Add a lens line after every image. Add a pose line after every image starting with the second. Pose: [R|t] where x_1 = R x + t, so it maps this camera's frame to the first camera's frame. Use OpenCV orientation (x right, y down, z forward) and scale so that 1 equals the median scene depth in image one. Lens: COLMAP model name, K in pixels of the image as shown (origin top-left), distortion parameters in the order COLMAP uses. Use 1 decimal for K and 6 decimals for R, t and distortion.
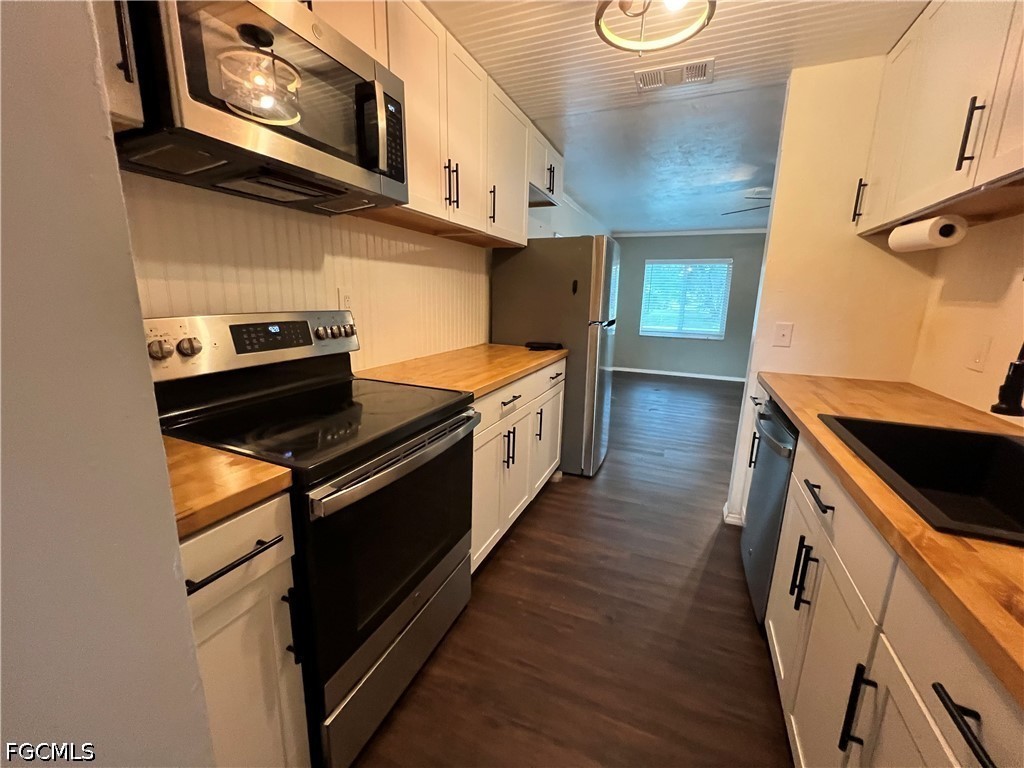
lens RADIAL K [[408.3, 0, 512.0], [0, 408.3, 384.0], [0, 0, 1]] dist [-0.006745, 0.000948]
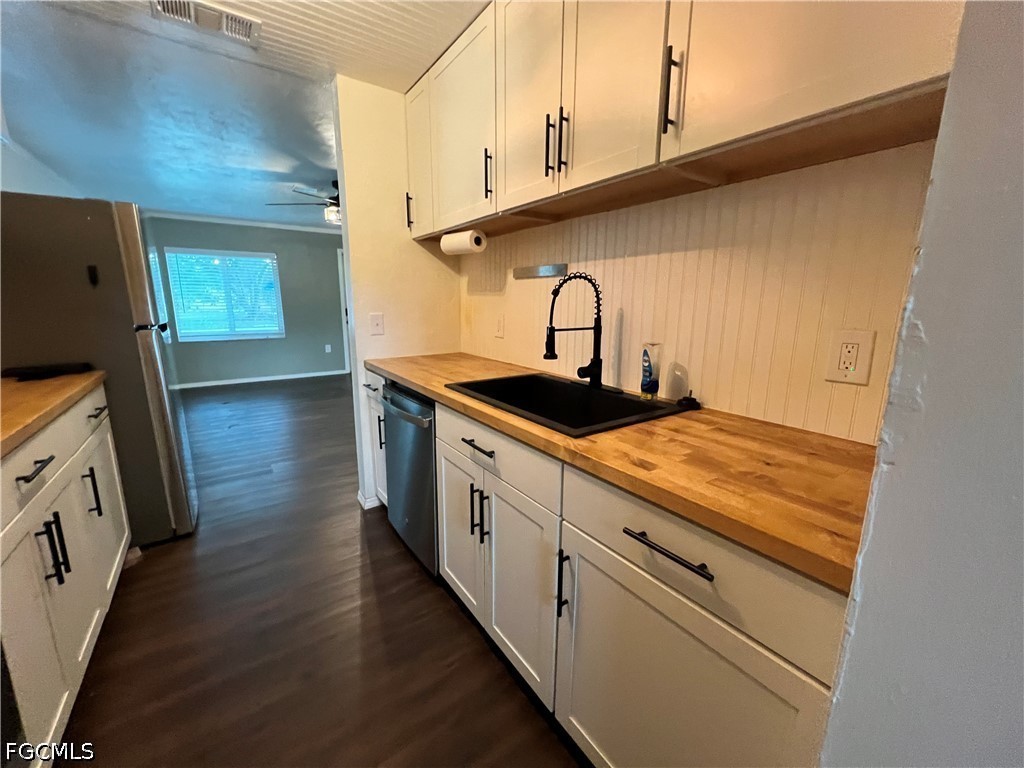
lens RADIAL K [[408.3, 0, 512.0], [0, 408.3, 384.0], [0, 0, 1]] dist [-0.006745, 0.000948]
pose [[0.518957, -0.189343, 0.833566, -0.089510], [0.185244, 0.976897, 0.106573, -0.011917], [-0.834487, 0.099106, 0.542042, 0.105849]]
